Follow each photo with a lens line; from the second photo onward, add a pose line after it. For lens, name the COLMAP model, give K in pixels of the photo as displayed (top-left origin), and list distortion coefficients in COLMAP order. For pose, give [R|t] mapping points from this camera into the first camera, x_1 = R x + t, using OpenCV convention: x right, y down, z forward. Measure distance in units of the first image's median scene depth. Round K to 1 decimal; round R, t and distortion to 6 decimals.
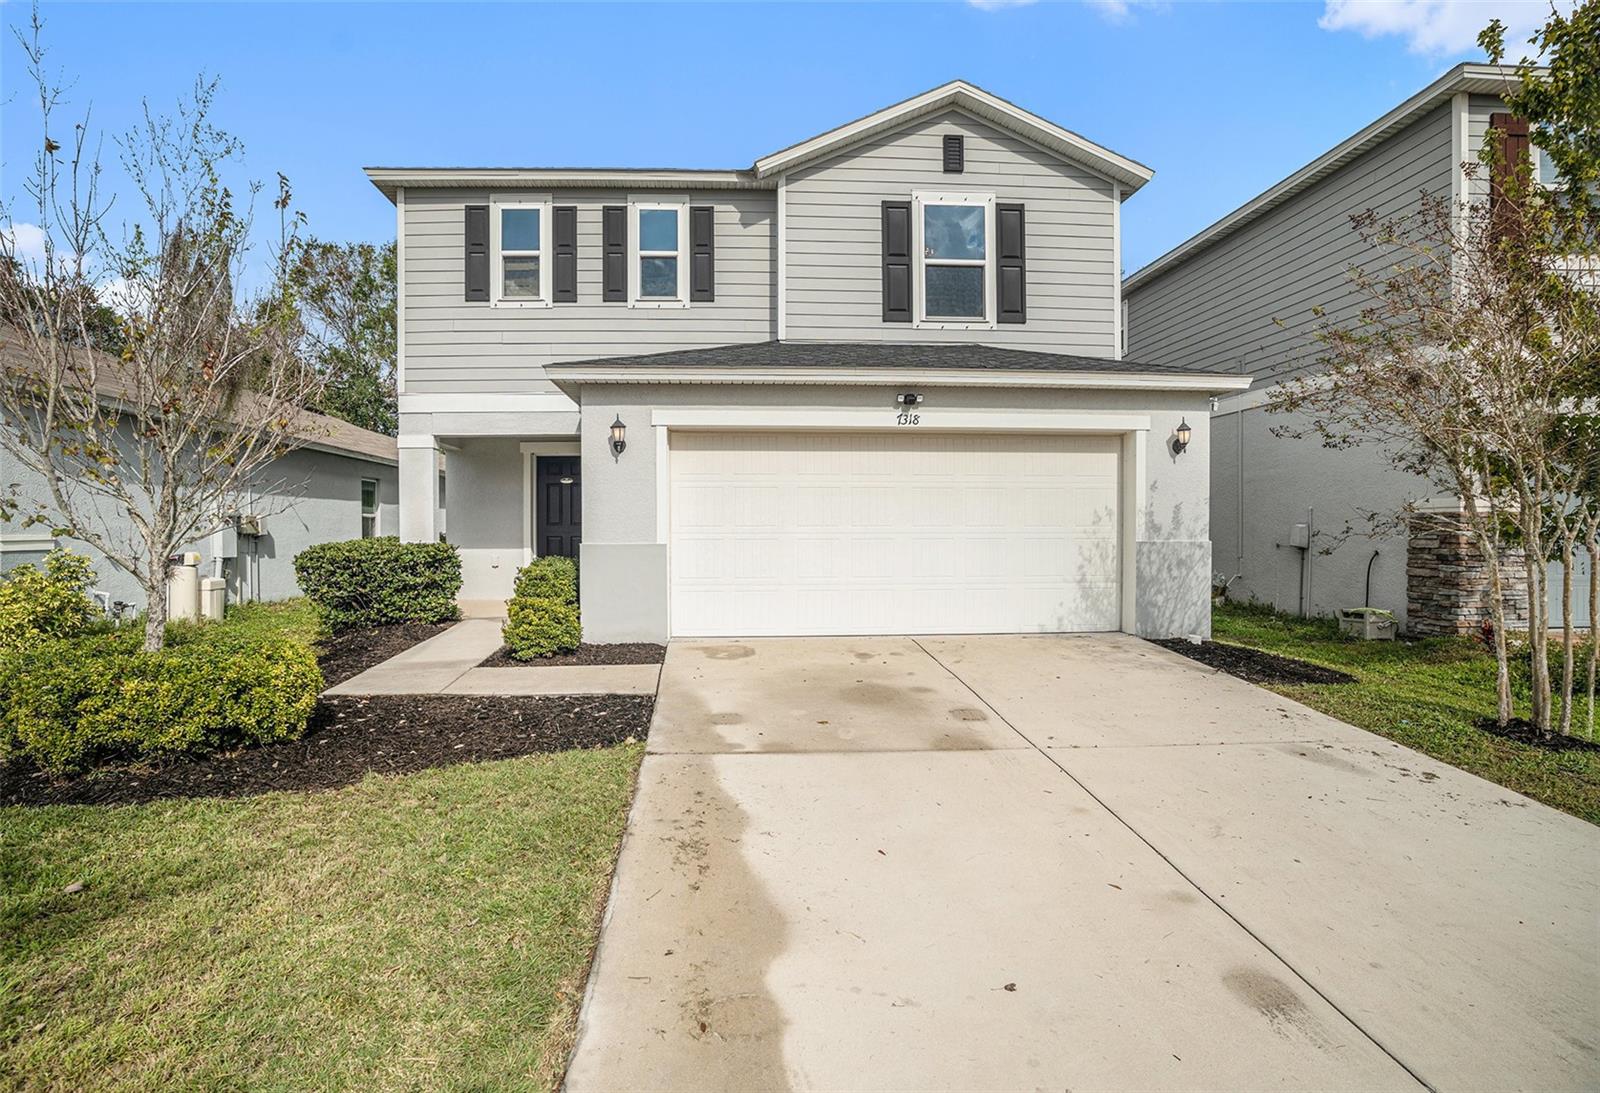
lens RADIAL K [[794.8, 0, 774.8], [0, 794.8, 556.0], [0, 0, 1]] dist [-0.049636, -0.000284]
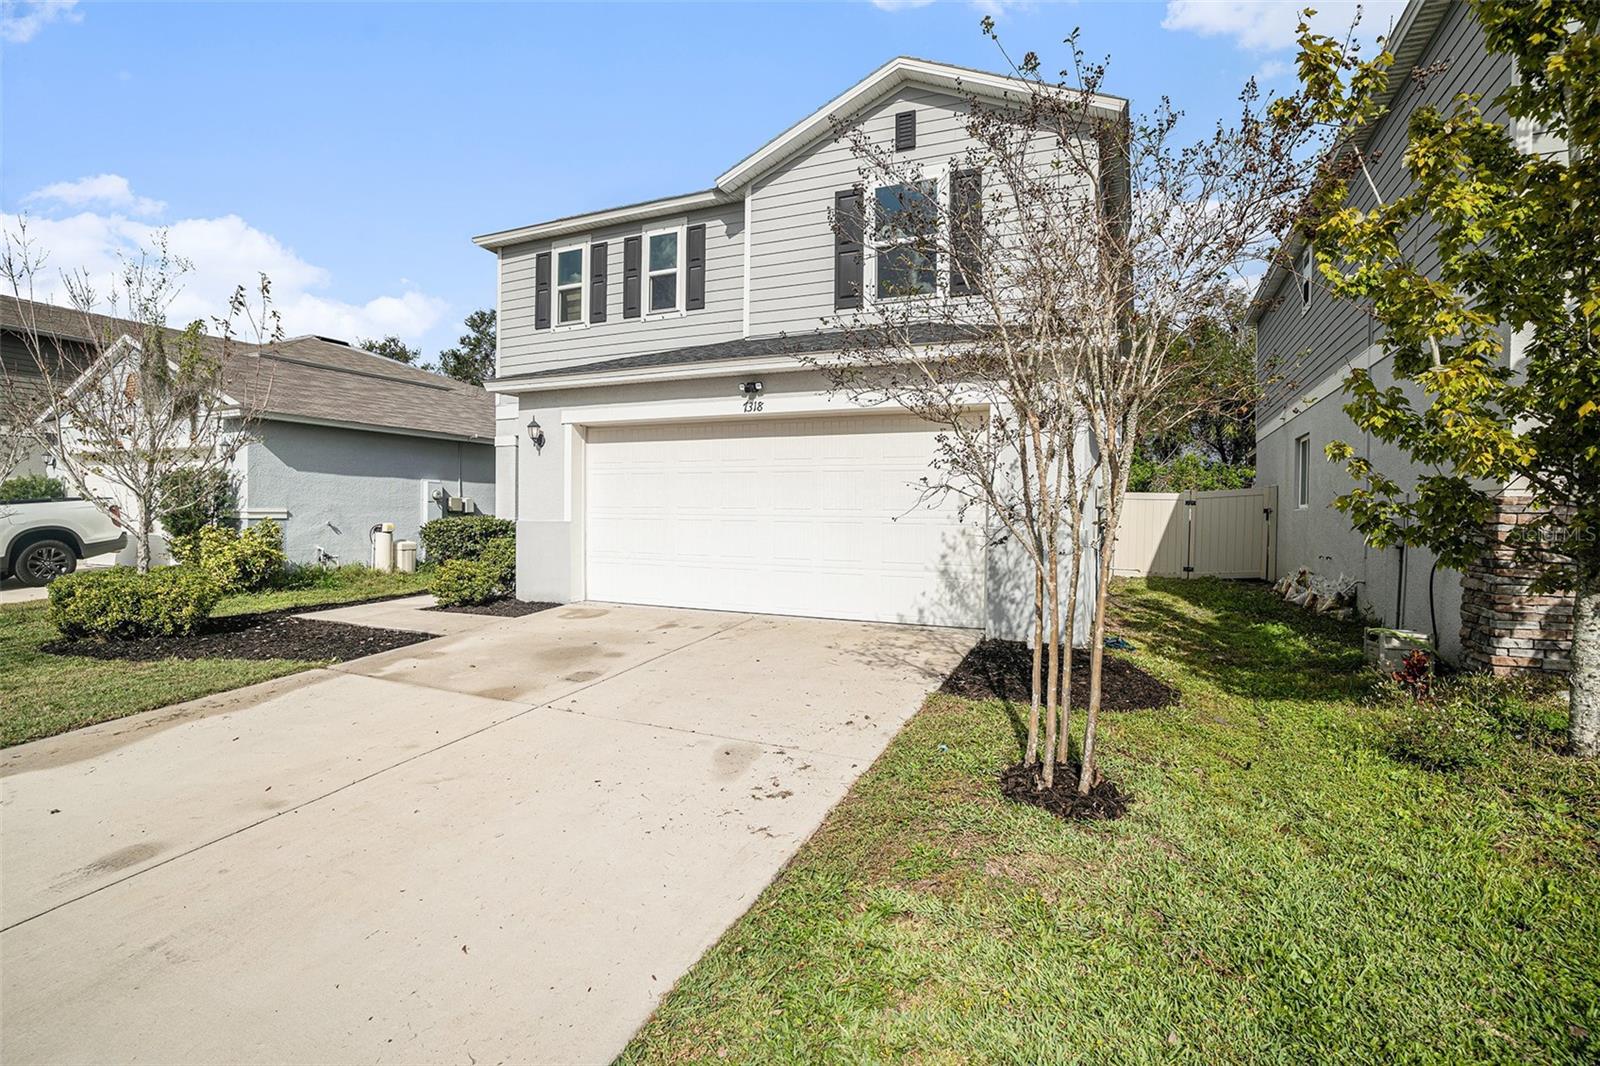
lens RADIAL K [[773.8, 0, 793.0], [0, 773.8, 532.4], [0, 0, 1]] dist [-0.055396, 0.013303]
pose [[0.885755, 0.024489, -0.463507, 0.558237], [-0.031077, 0.999495, -0.006581, -0.001465], [0.463112, 0.020233, 0.886069, 0.100639]]
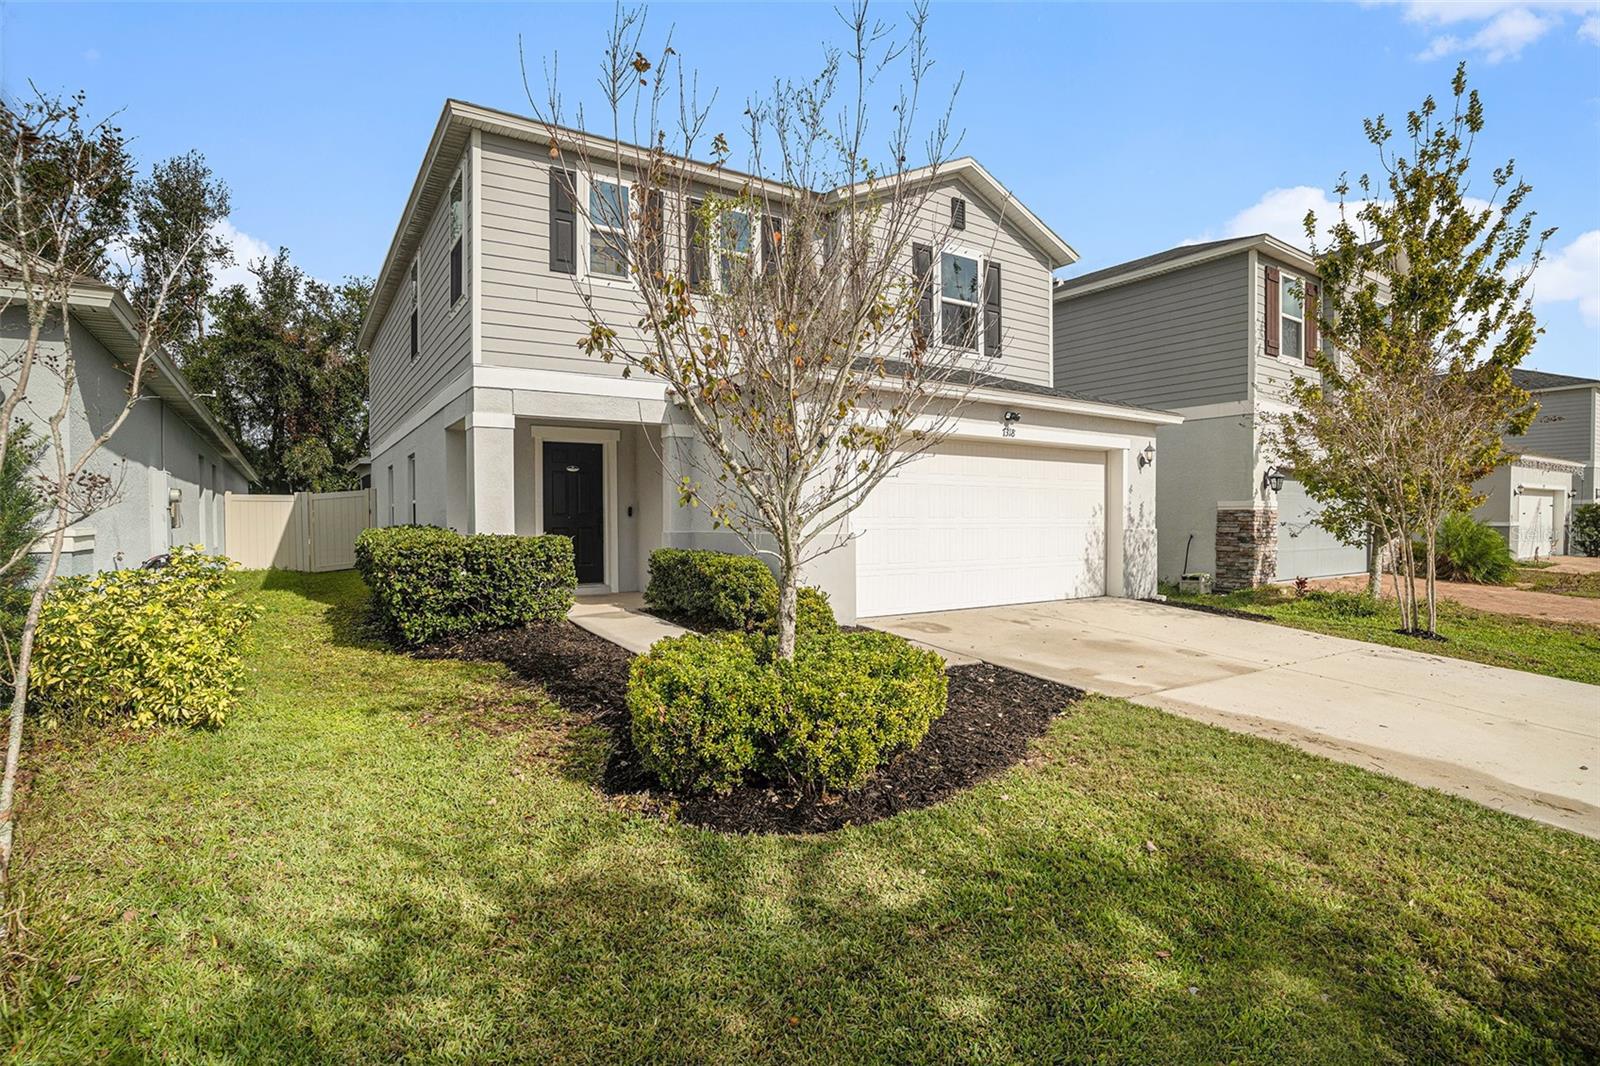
lens RADIAL K [[773.8, 0, 800.4], [0, 773.8, 529.5], [0, 0, 1]] dist [-0.055396, 0.013303]
pose [[0.871402, -0.005466, 0.490539, -0.578291], [0.016163, 0.999715, -0.017574, -0.003152], [-0.490303, 0.023242, 0.871242, 0.089670]]
